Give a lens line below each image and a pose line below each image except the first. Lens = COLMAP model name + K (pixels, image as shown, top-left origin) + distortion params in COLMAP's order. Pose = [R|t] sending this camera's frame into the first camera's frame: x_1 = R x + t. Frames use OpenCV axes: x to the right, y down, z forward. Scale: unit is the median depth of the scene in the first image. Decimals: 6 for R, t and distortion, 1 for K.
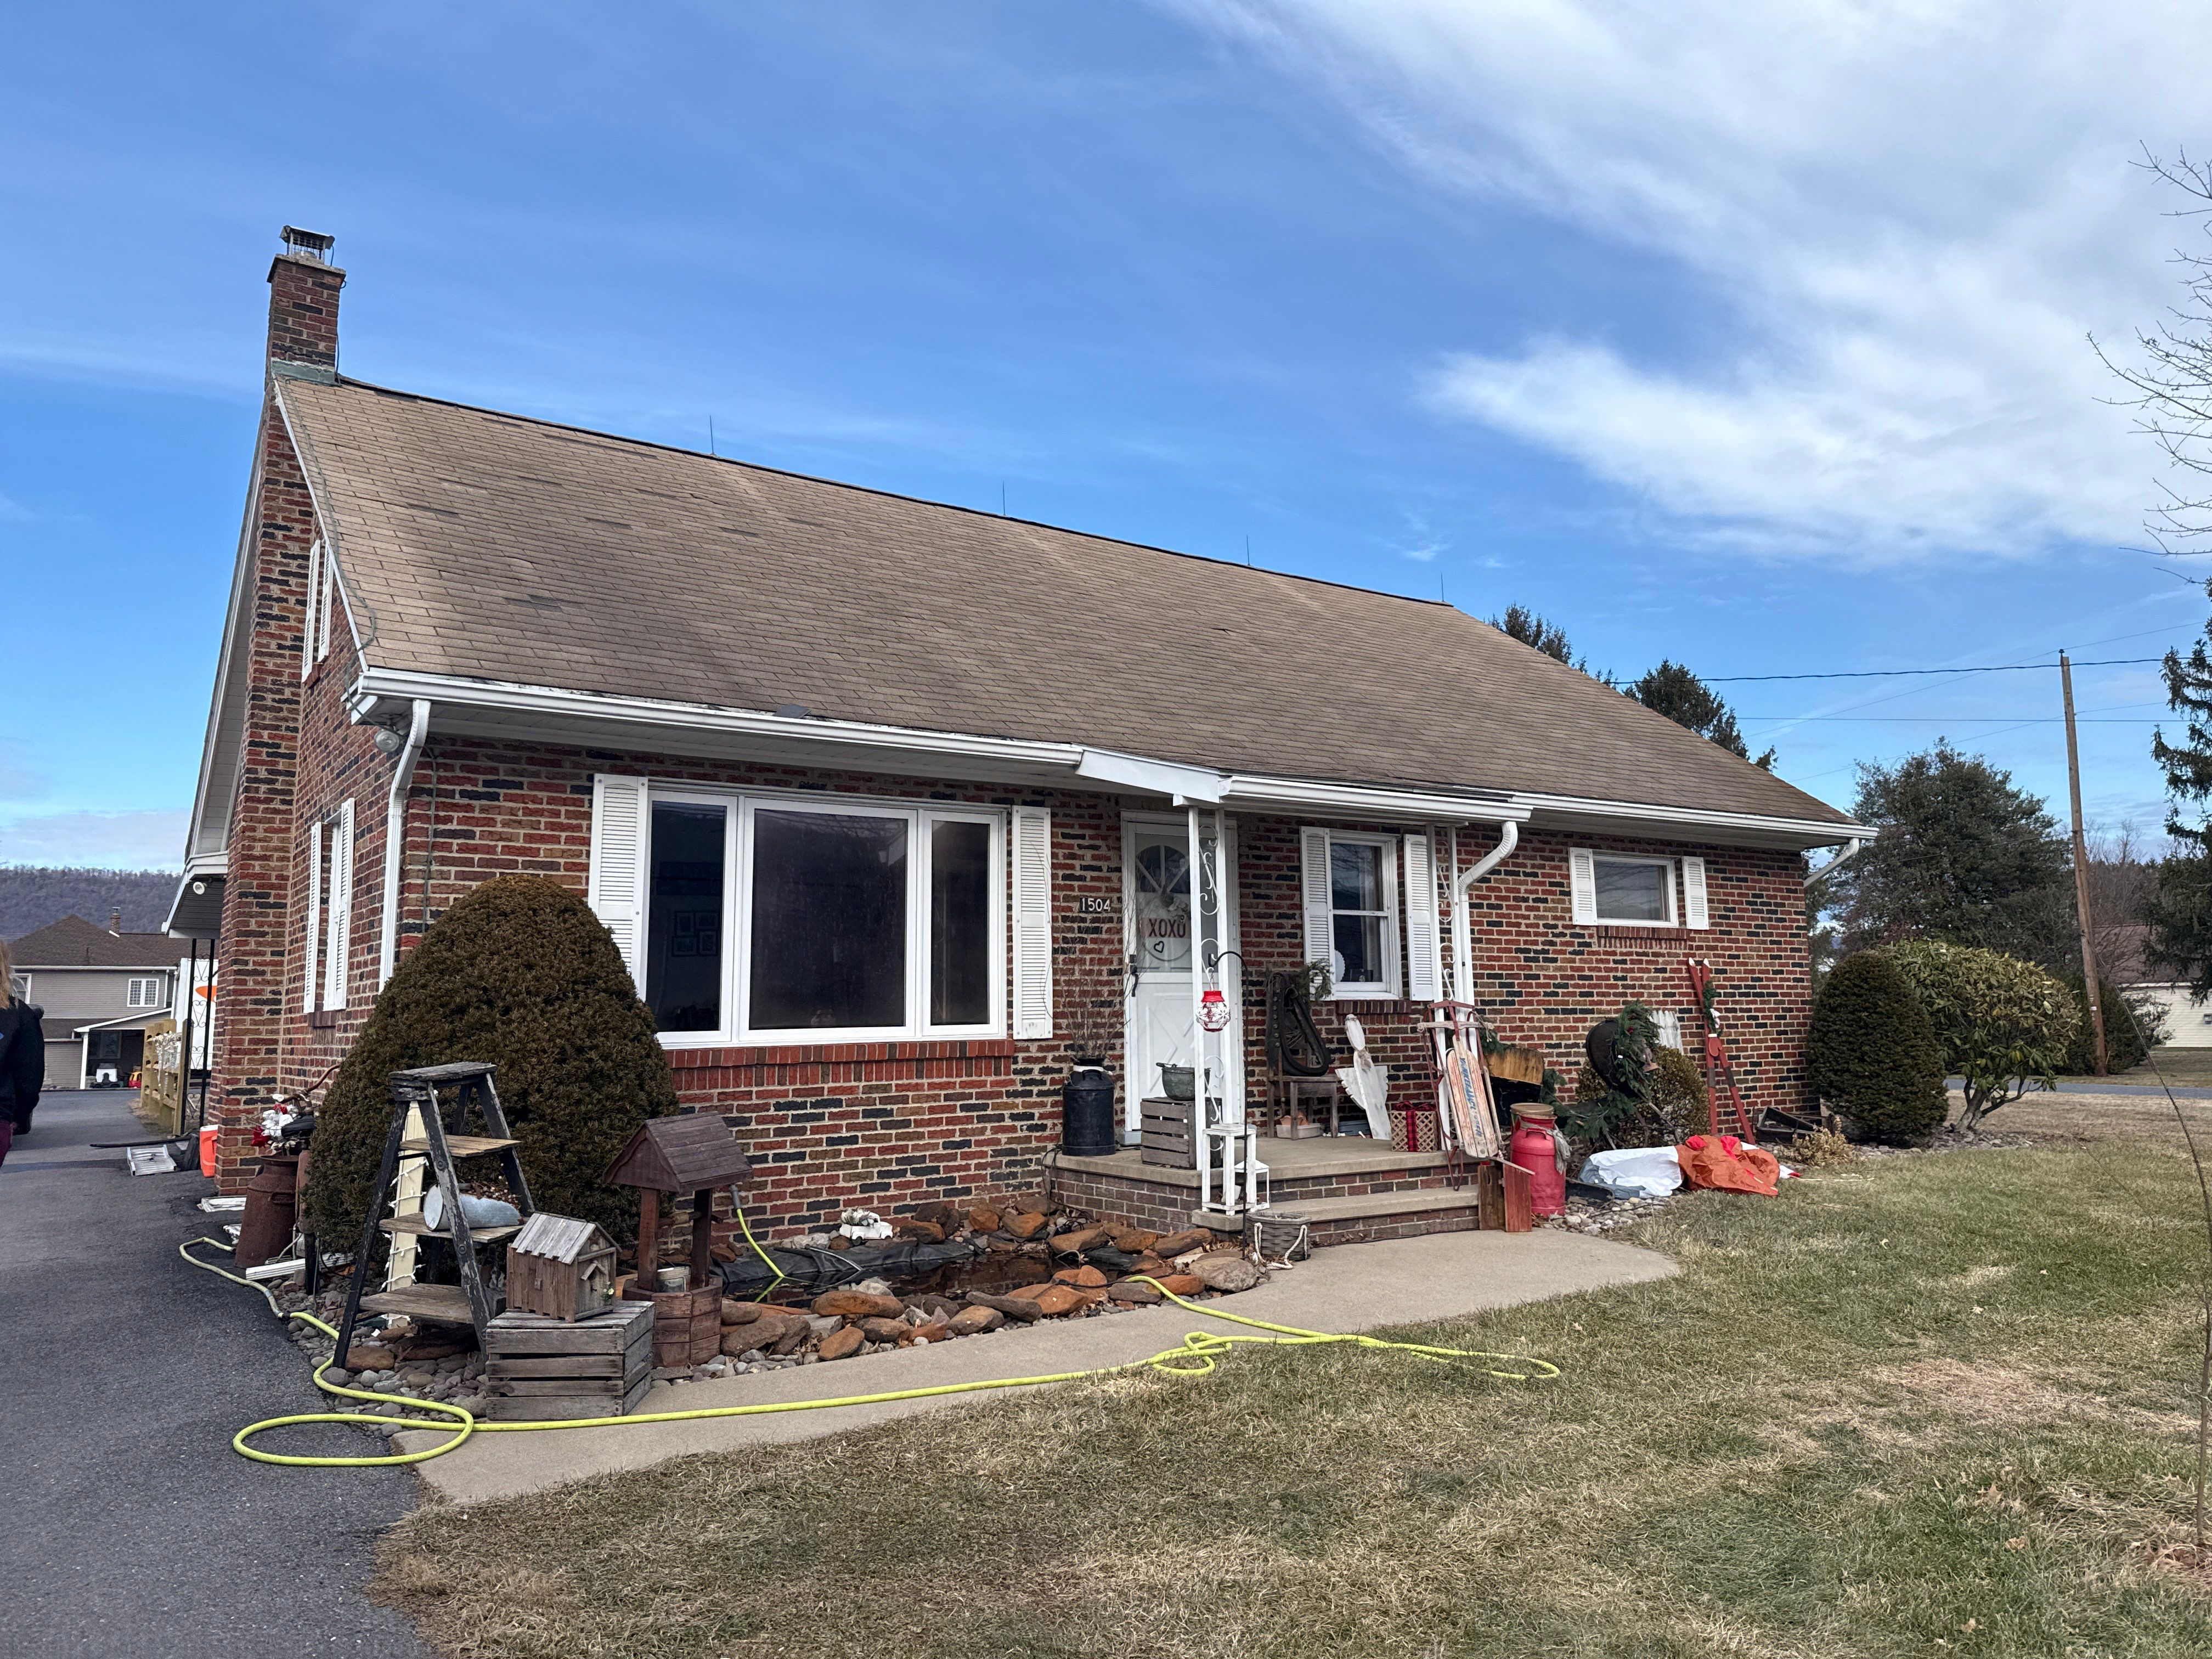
lens RADIAL K [[1594.1, 0, 1087.3], [0, 1594.1, 810.2], [0, 0, 1]] dist [0.176146, -0.218615]
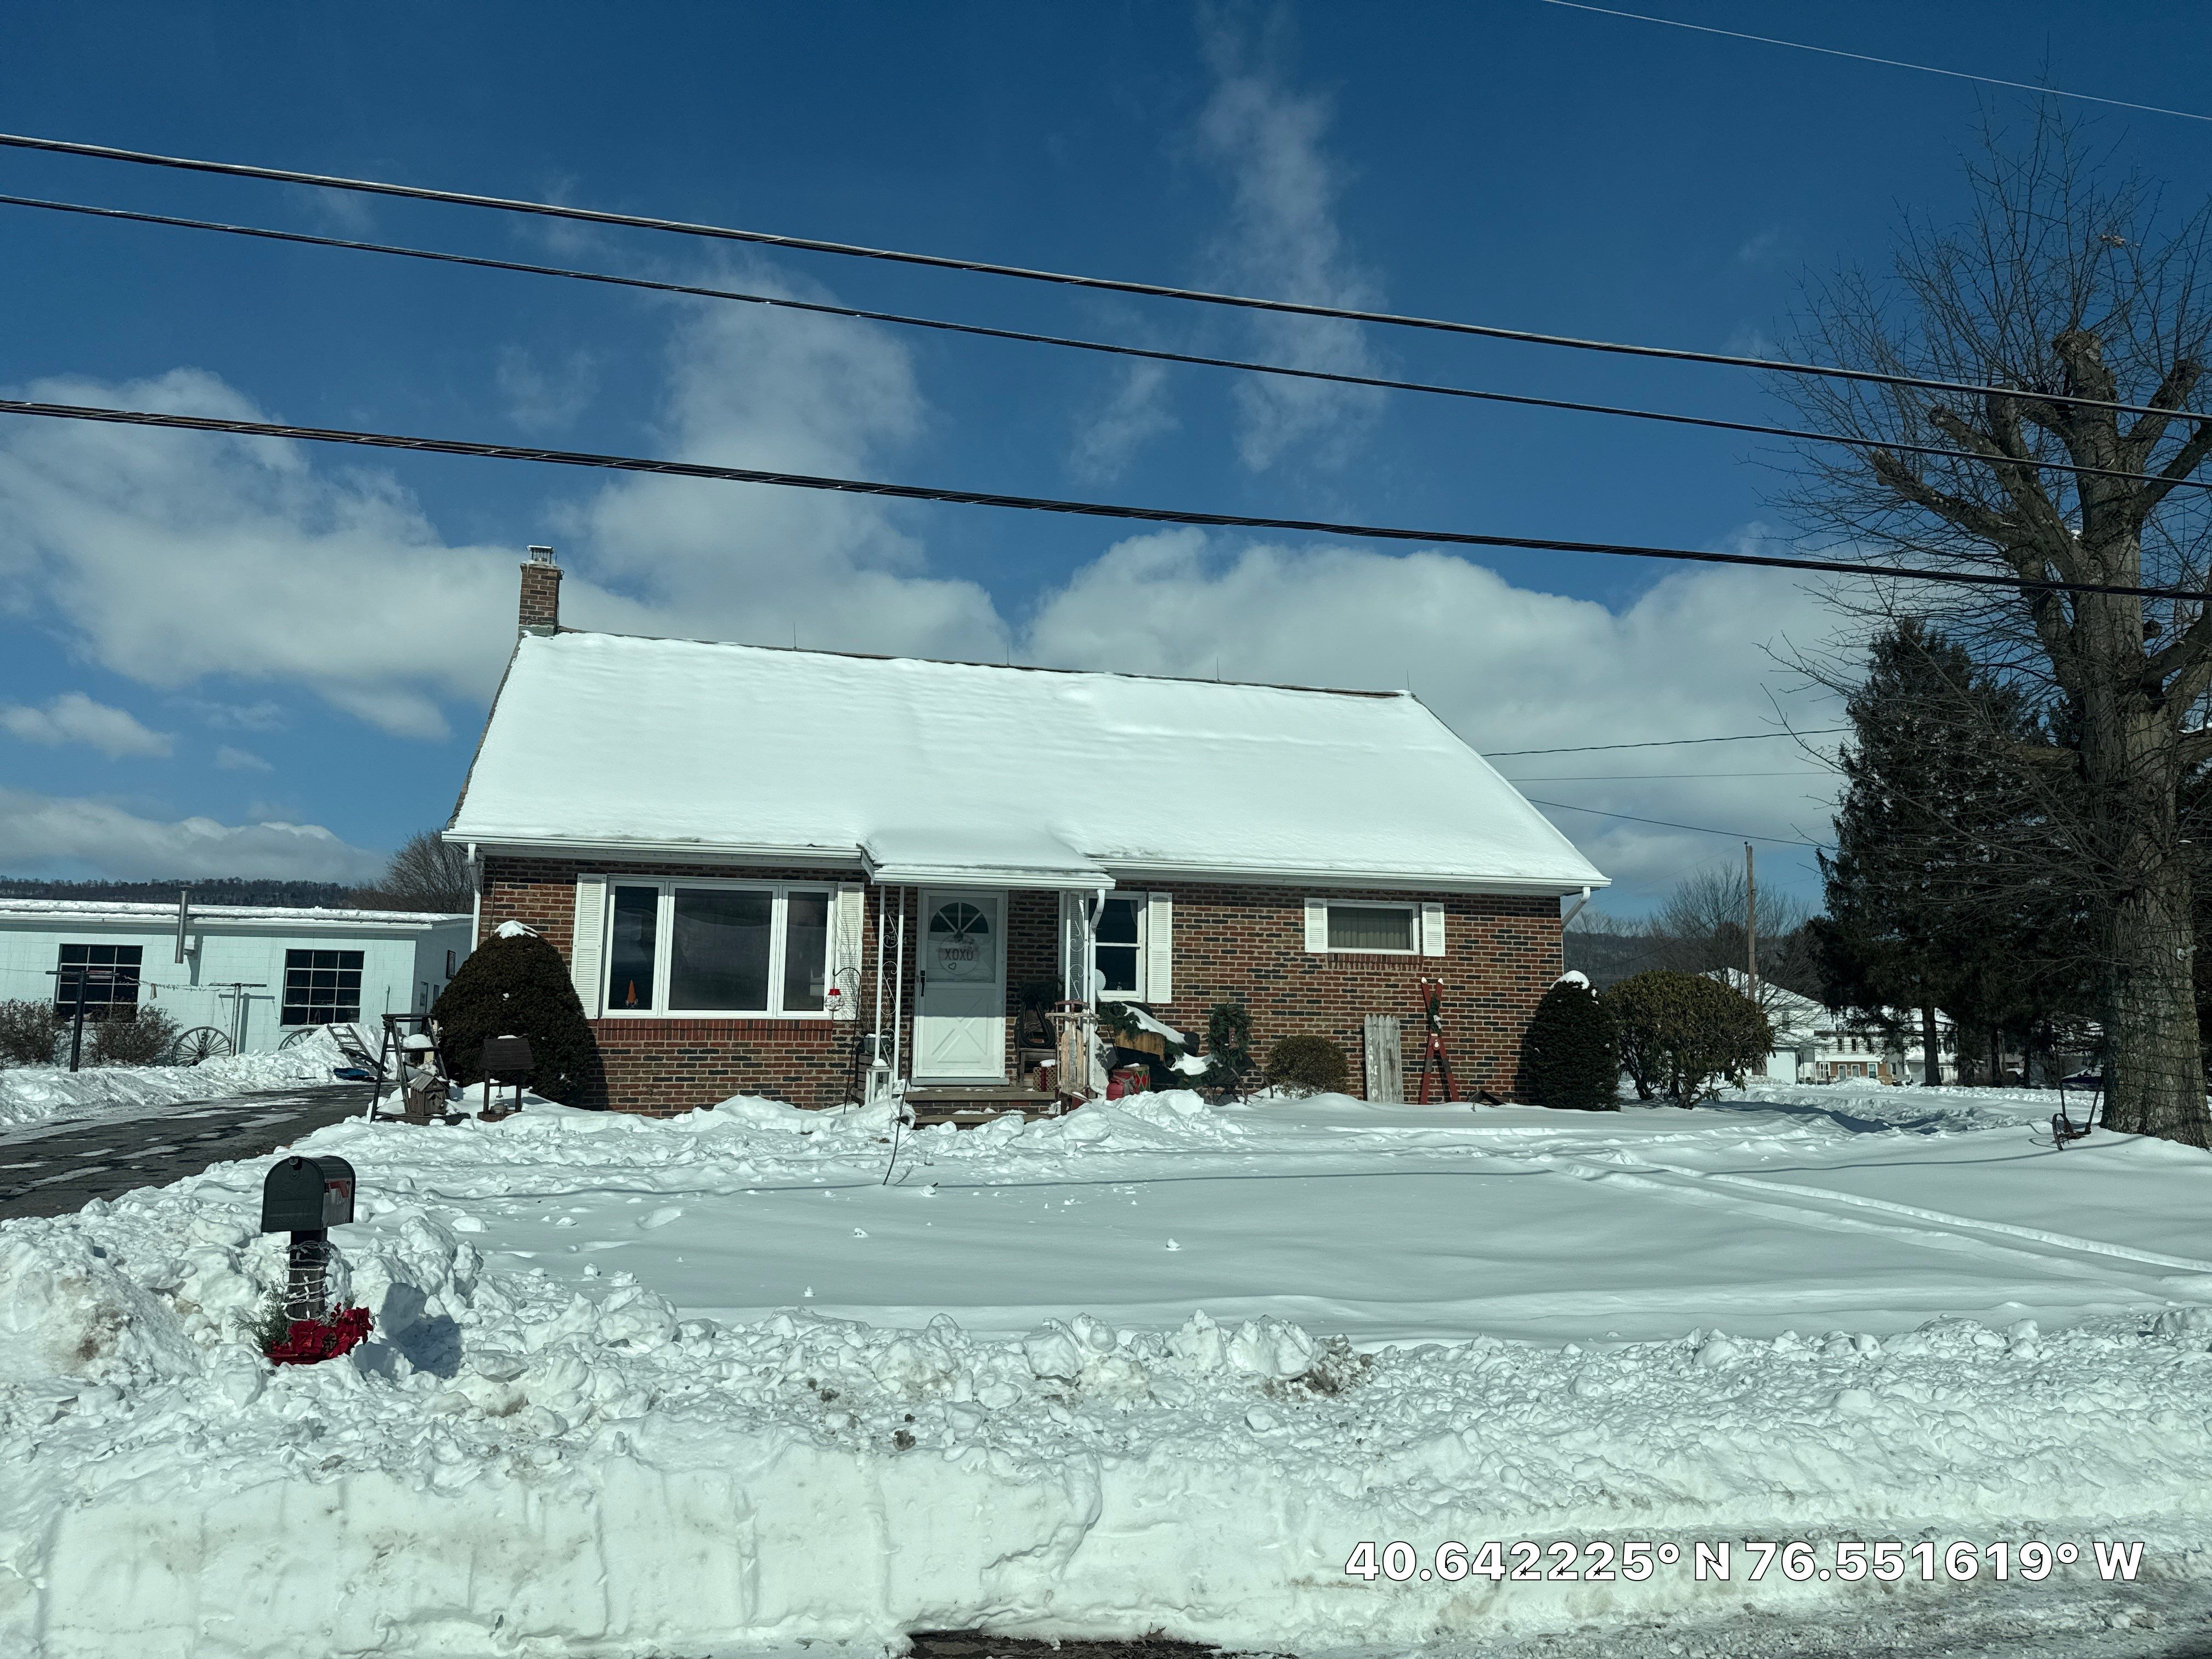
lens RADIAL K [[1594.1, 0, 1087.3], [0, 1594.1, 810.2], [0, 0, 1]] dist [0.176146, -0.218615]
pose [[0.931849, -0.012406, -0.362635, 0.715474], [0.016477, 0.999831, 0.008135, -0.077316], [0.362473, -0.013556, 0.931896, -0.425369]]
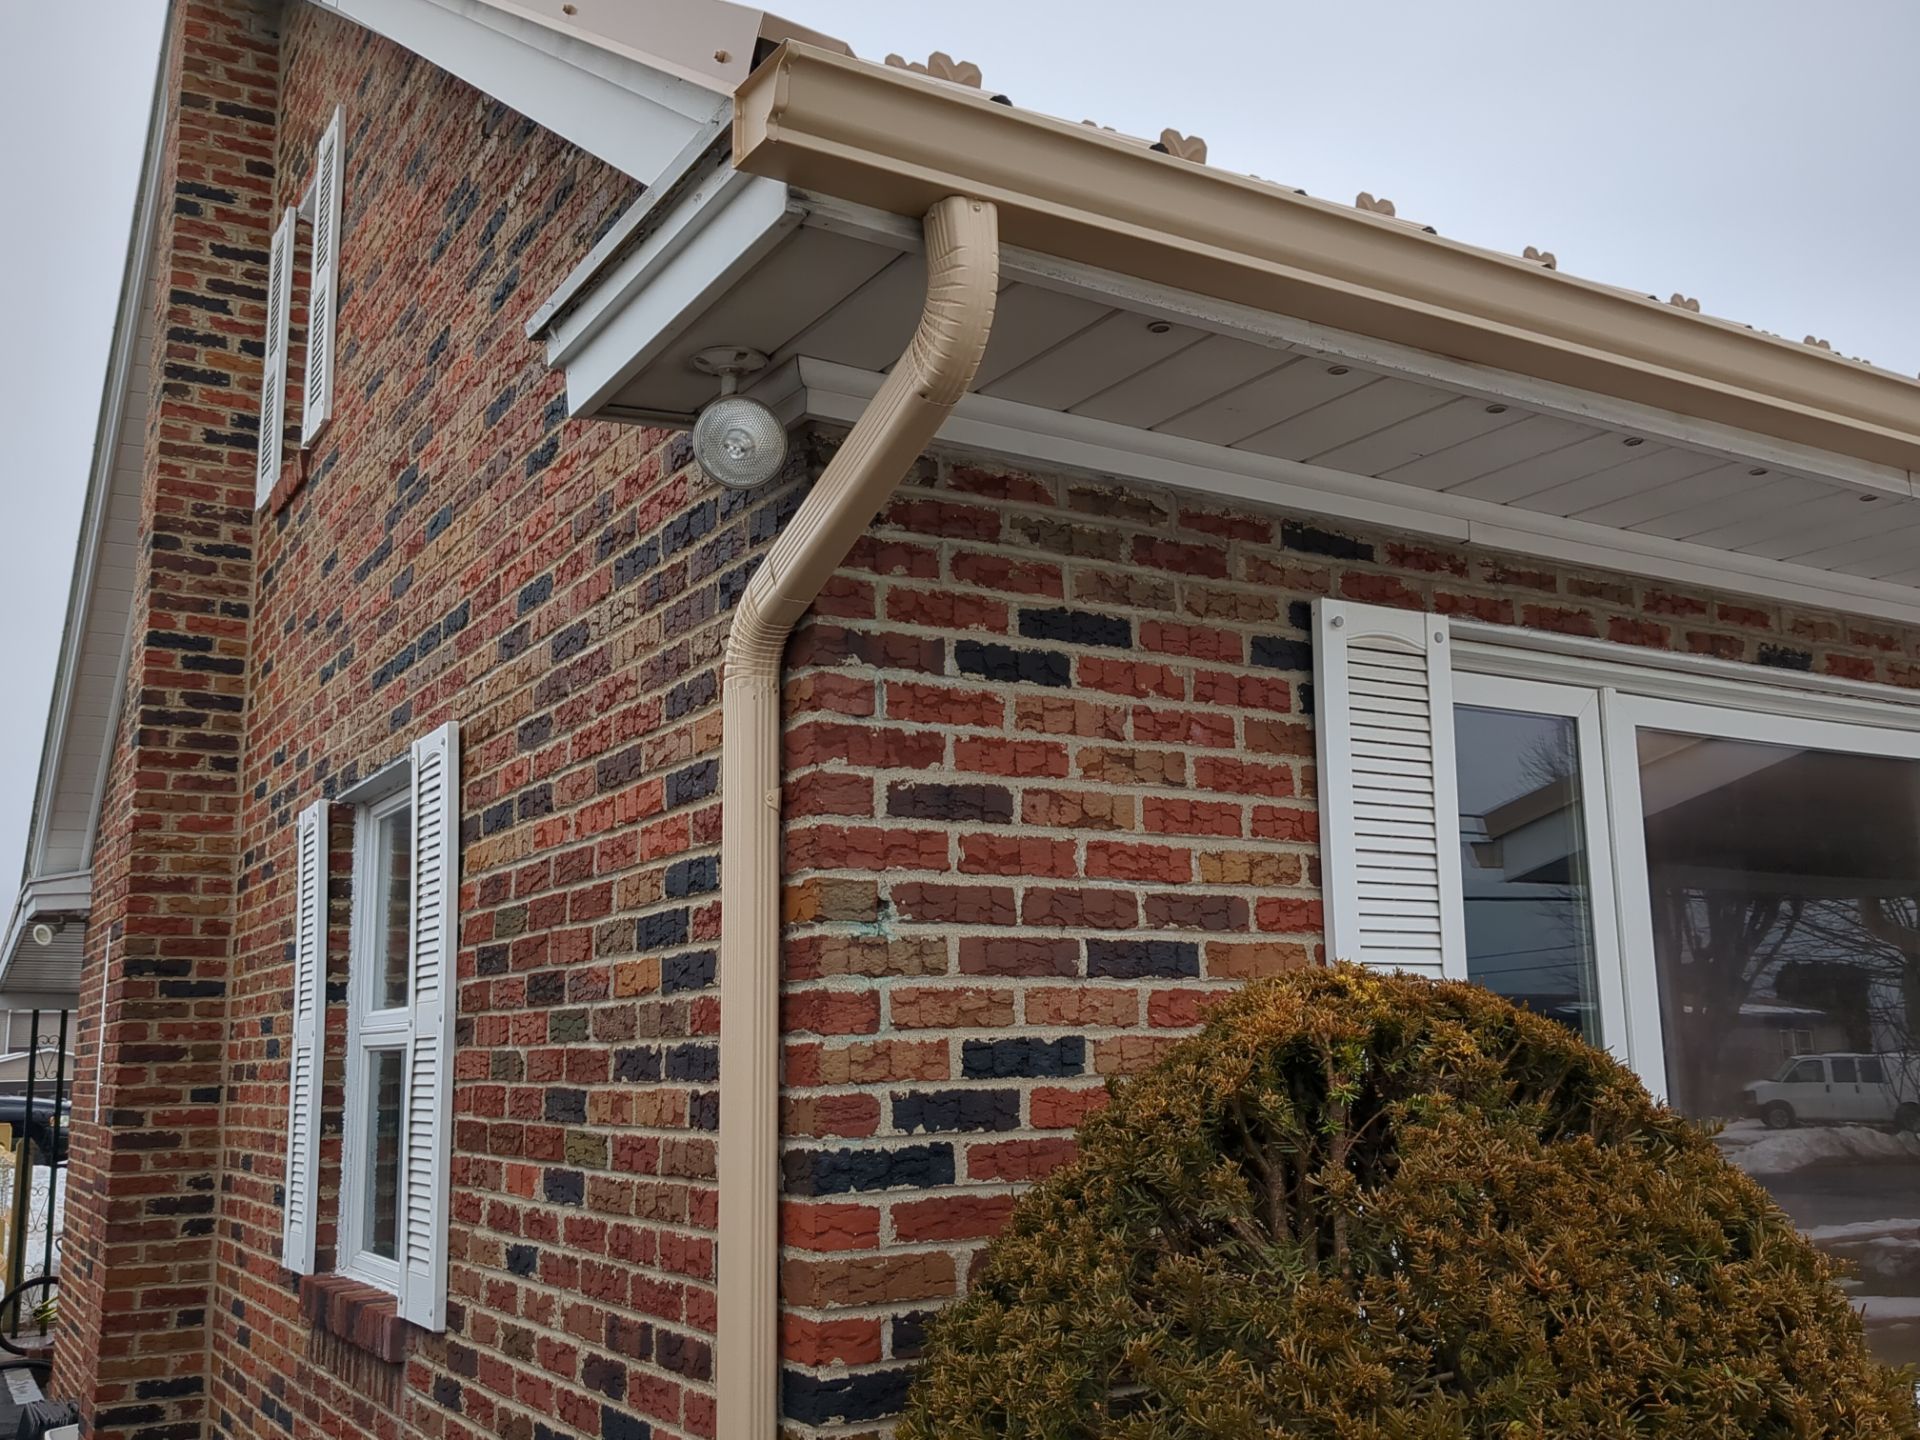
lens RADIAL K [[1796.8, 0, 960.0], [0, 1796.8, 720.0], [0, 0, 1]] dist [0.117354, -0.150924]
pose [[0.999409, -0.017338, -0.029672, -0.269831], [0.015912, 0.998737, -0.047650, 0.010754], [0.030460, 0.047150, 0.998423, 0.500334]]
